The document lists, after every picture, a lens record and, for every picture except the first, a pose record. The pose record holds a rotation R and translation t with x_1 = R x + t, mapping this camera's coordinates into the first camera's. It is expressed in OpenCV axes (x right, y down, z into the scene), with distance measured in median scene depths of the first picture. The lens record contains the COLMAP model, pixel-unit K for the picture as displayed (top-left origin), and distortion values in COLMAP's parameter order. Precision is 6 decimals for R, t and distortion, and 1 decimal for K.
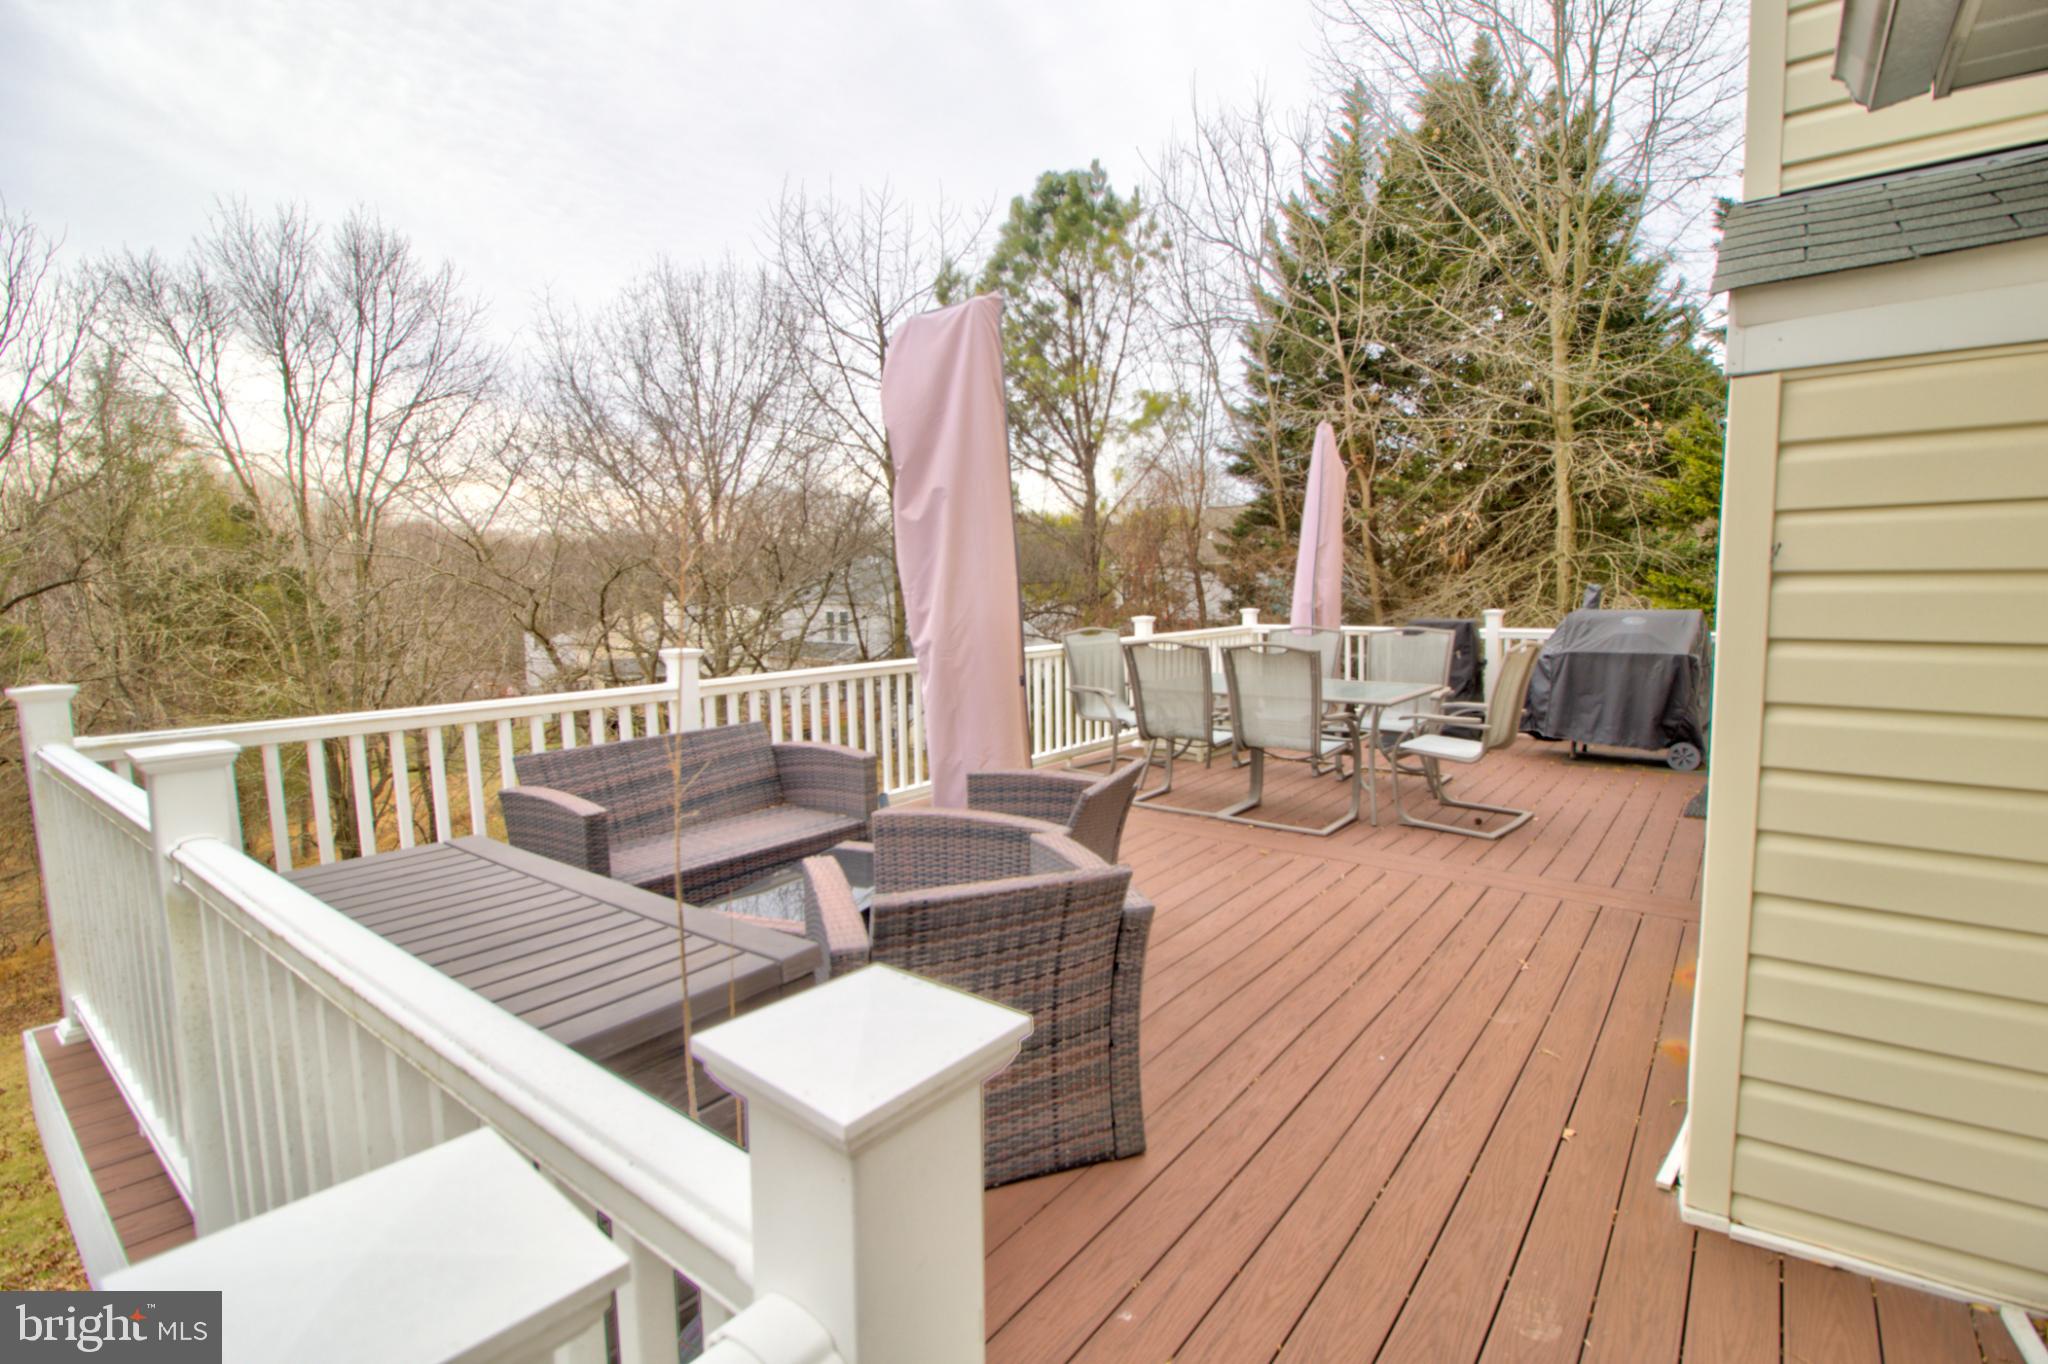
lens RADIAL K [[948.3, 0, 1033.9], [0, 948.3, 667.6], [0, 0, 1]] dist [-0.013264, -0.000657]
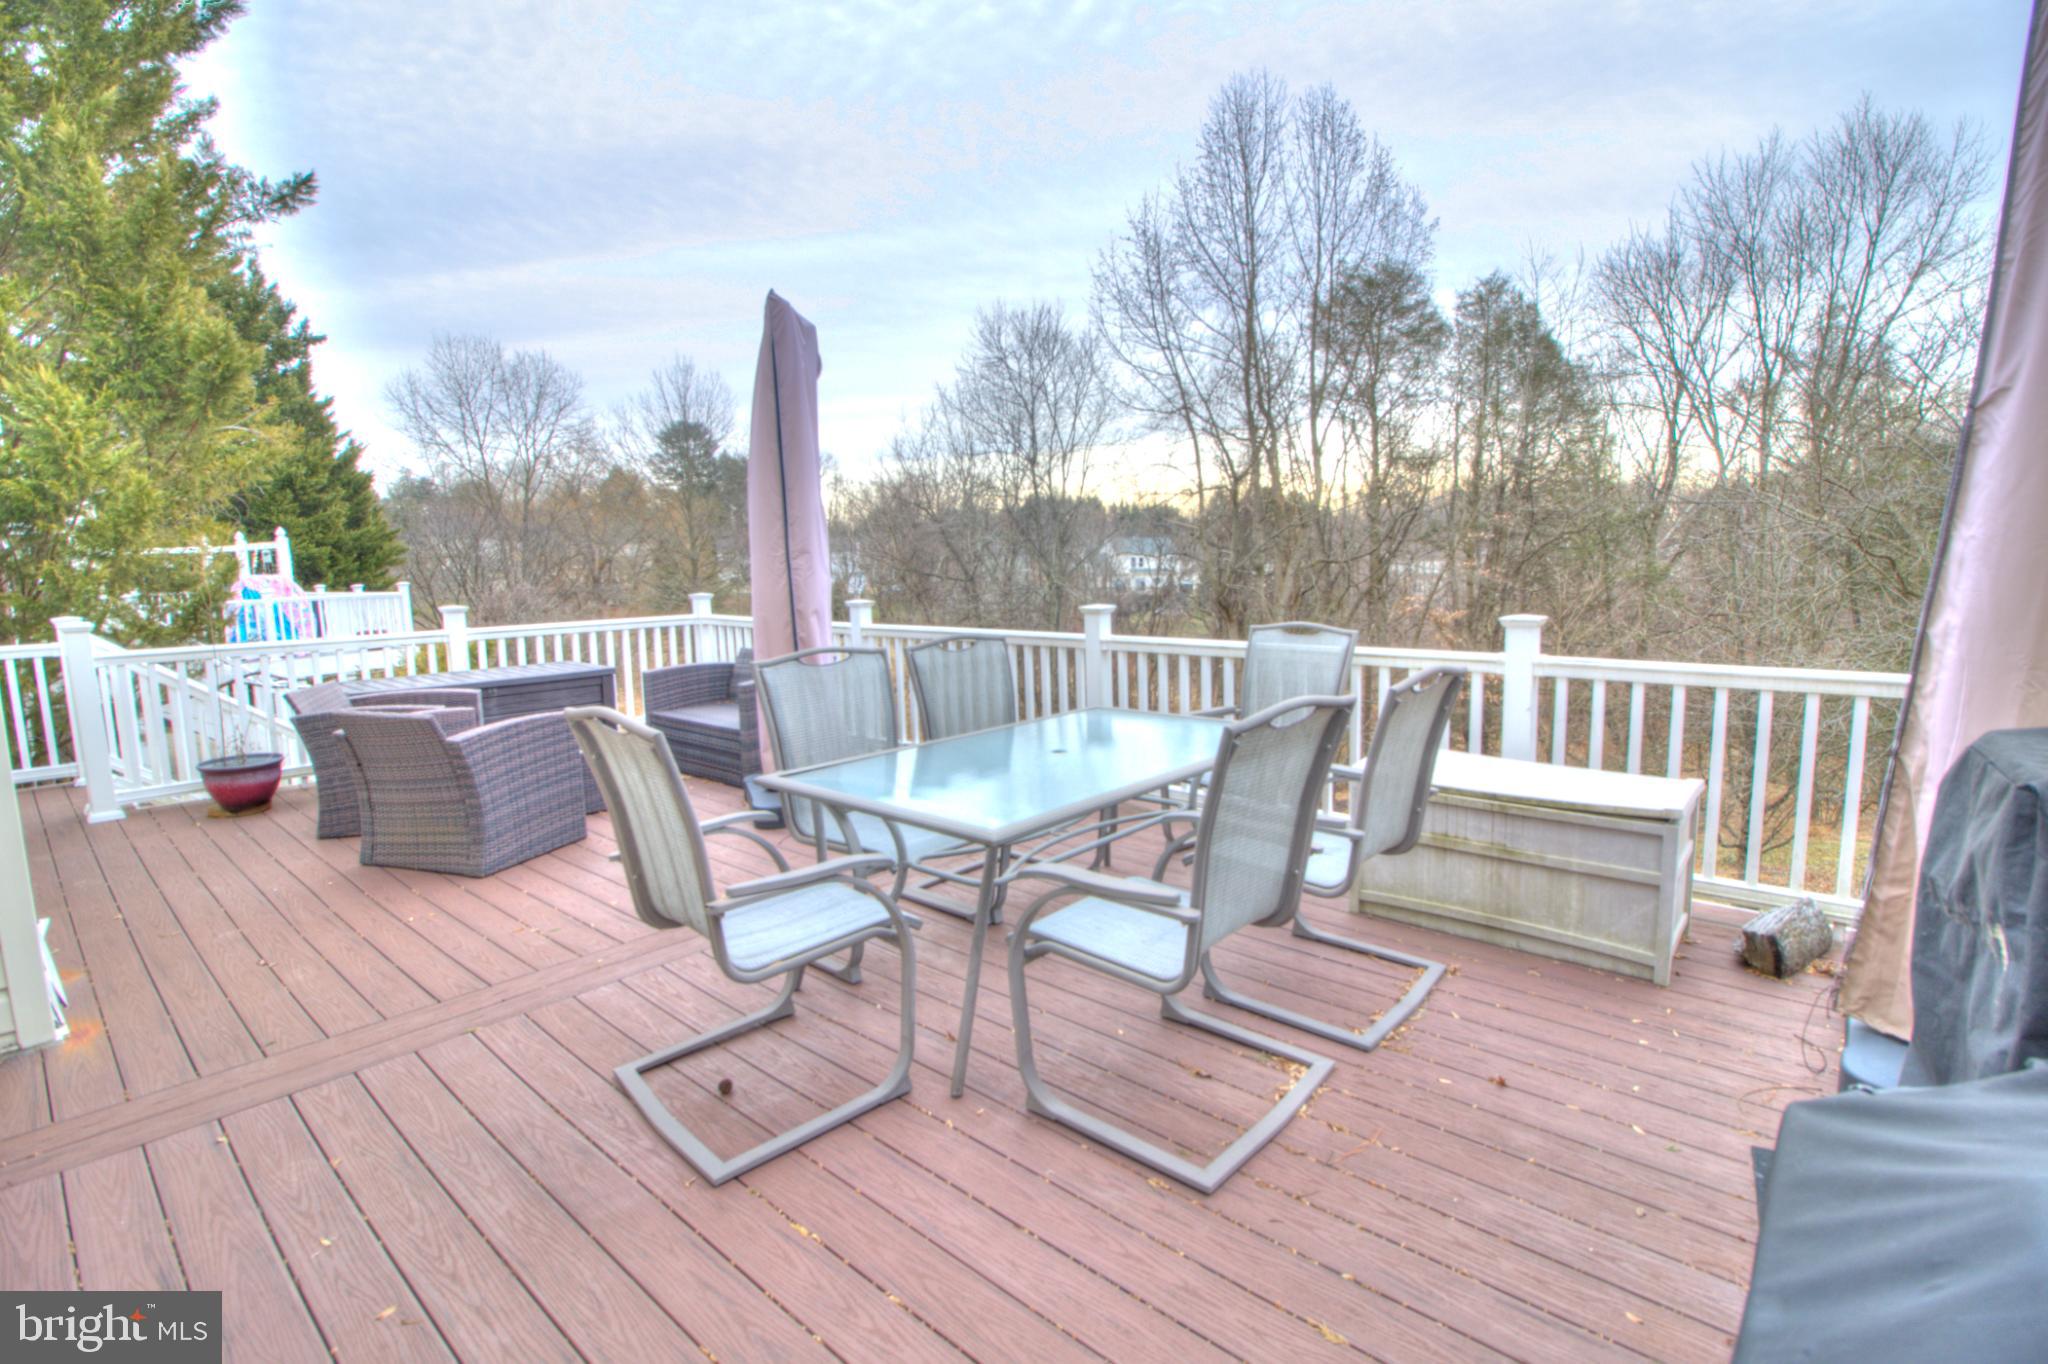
lens RADIAL K [[948.3, 0, 1033.9], [0, 948.3, 667.6], [0, 0, 1]] dist [-0.013264, -0.000657]
pose [[-0.059565, 0.133623, -0.989241, 0.693184], [-0.066259, 0.988285, 0.137483, -0.087871], [0.996023, 0.073736, -0.050013, 0.904492]]
